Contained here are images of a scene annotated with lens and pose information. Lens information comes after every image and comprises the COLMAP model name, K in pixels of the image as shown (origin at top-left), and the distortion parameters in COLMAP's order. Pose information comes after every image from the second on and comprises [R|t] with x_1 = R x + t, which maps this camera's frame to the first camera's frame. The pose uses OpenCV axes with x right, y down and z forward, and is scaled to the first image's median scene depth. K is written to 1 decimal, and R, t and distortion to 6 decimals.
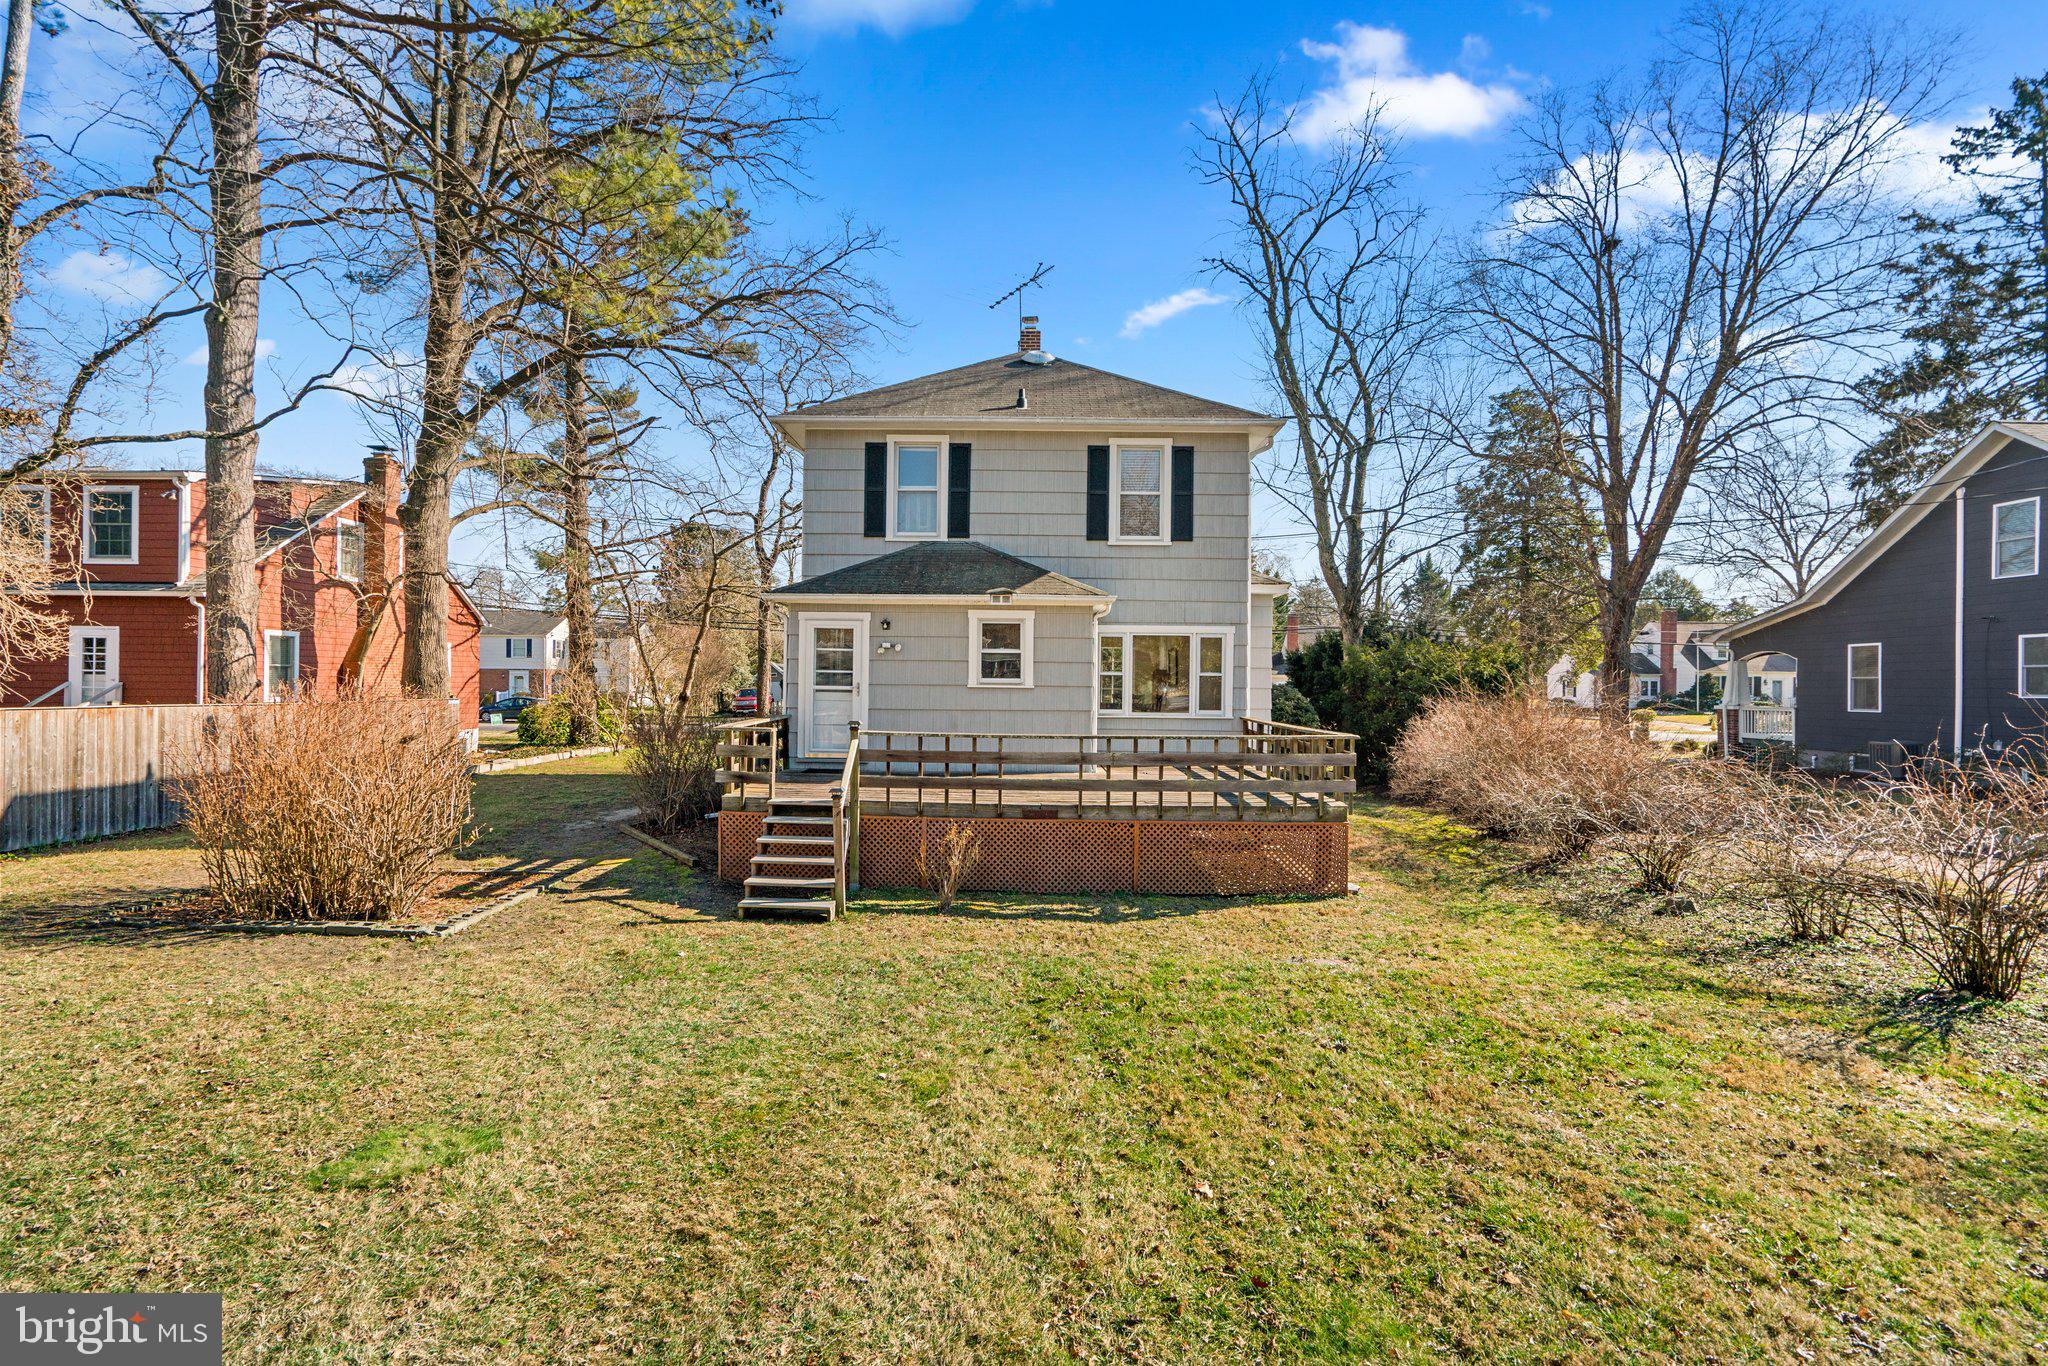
lens RADIAL K [[928.7, 0, 1018.3], [0, 928.7, 684.9], [0, 0, 1]] dist [-0.000599, 0.000715]
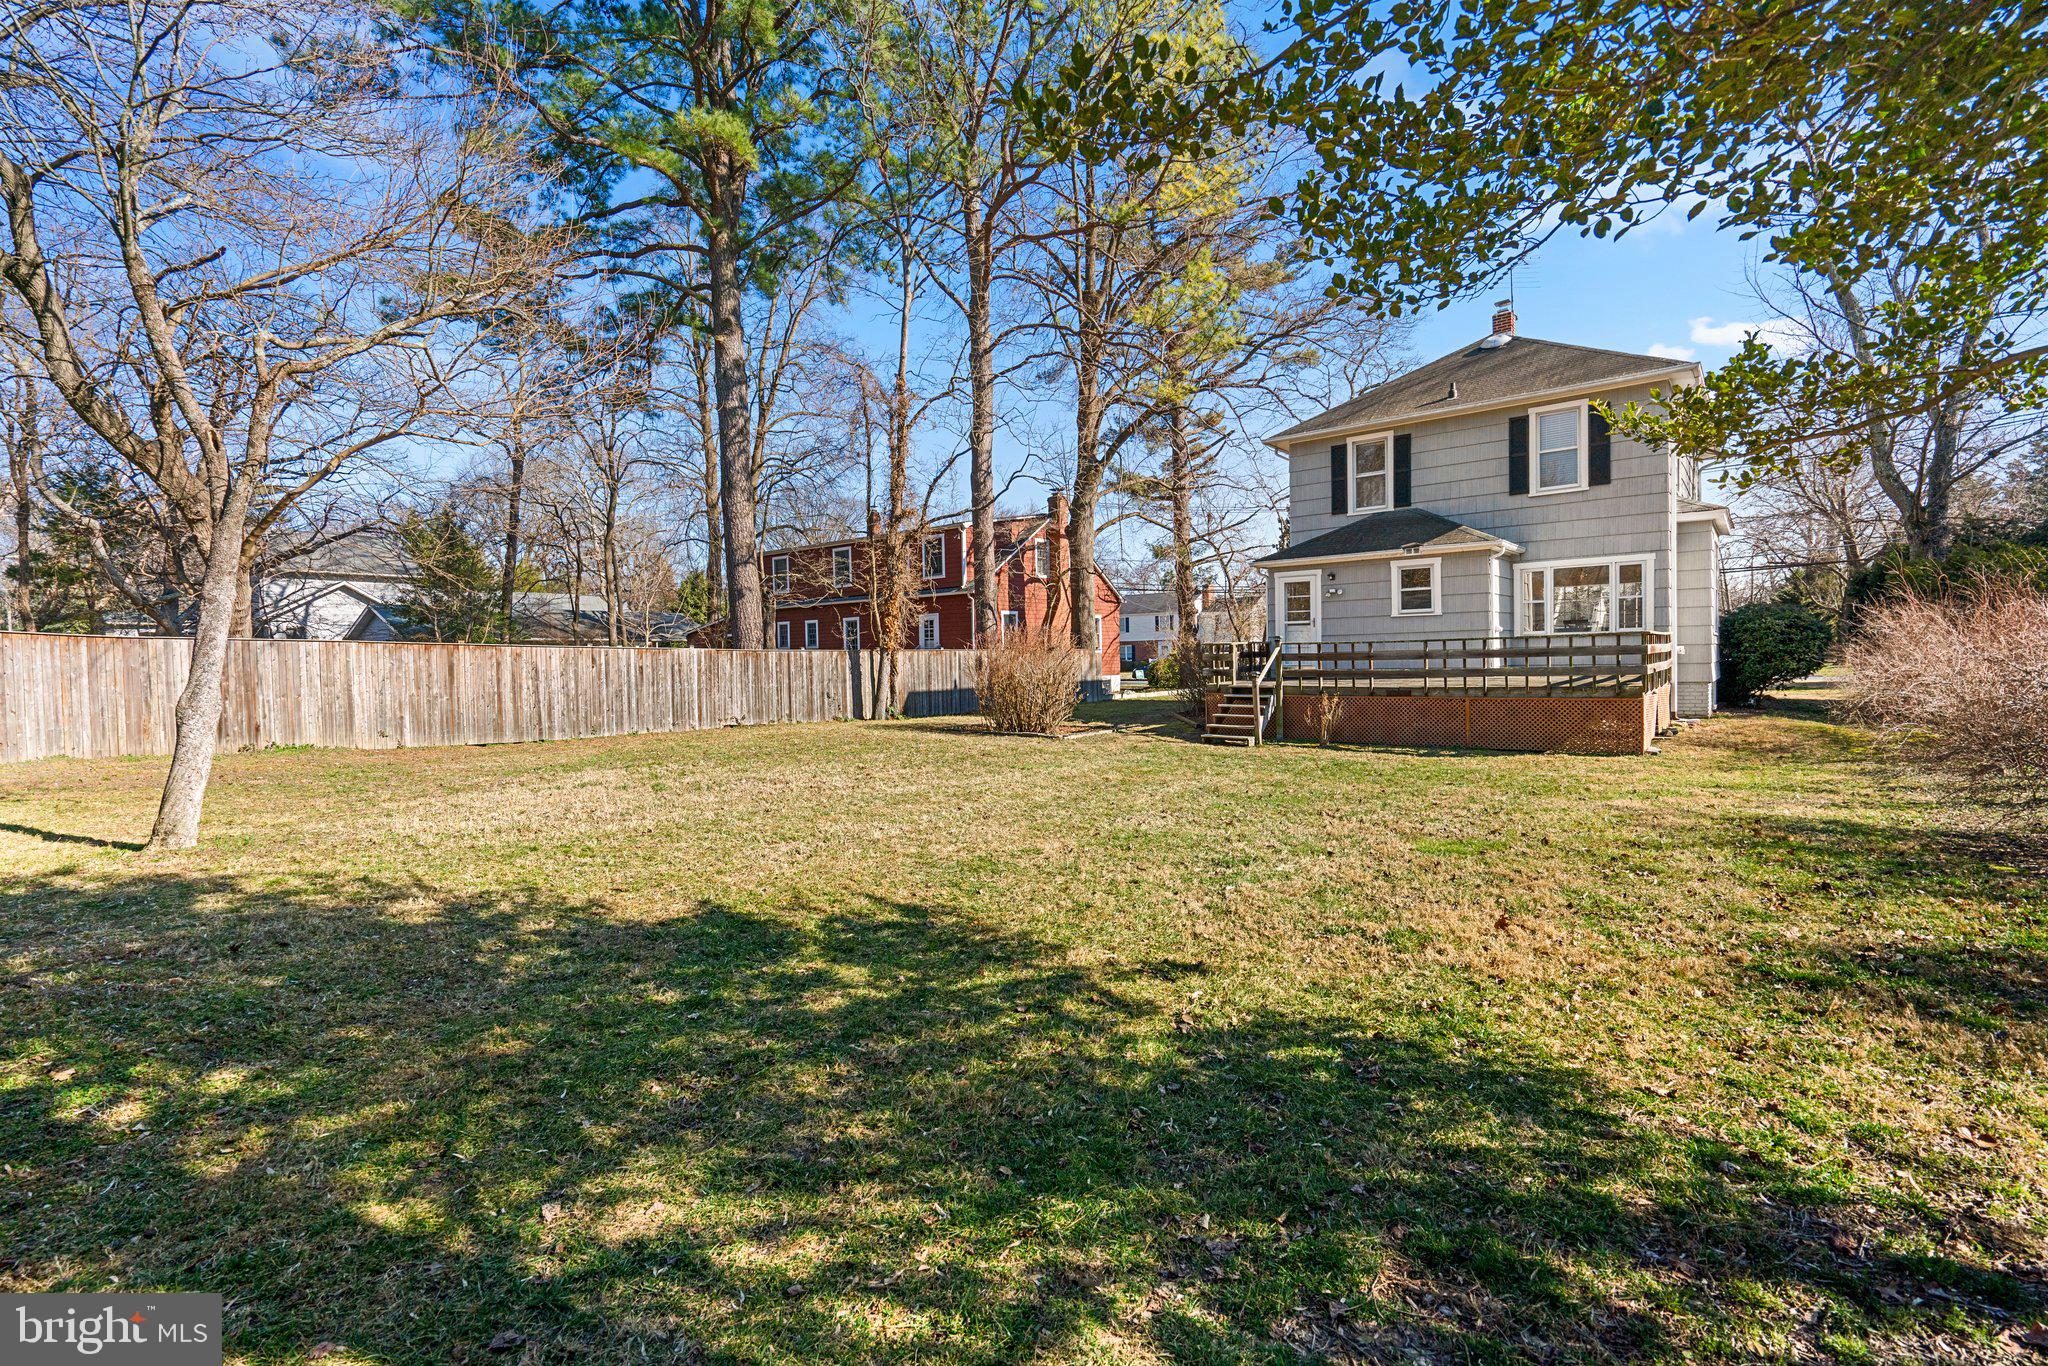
lens RADIAL K [[928.7, 0, 1018.3], [0, 928.7, 684.9], [0, 0, 1]] dist [-0.000599, 0.000715]
pose [[0.783274, -0.009693, -0.621602, 0.326635], [0.028740, 0.999374, 0.020631, 0.052280], [0.621013, -0.034024, 0.783062, -0.384775]]
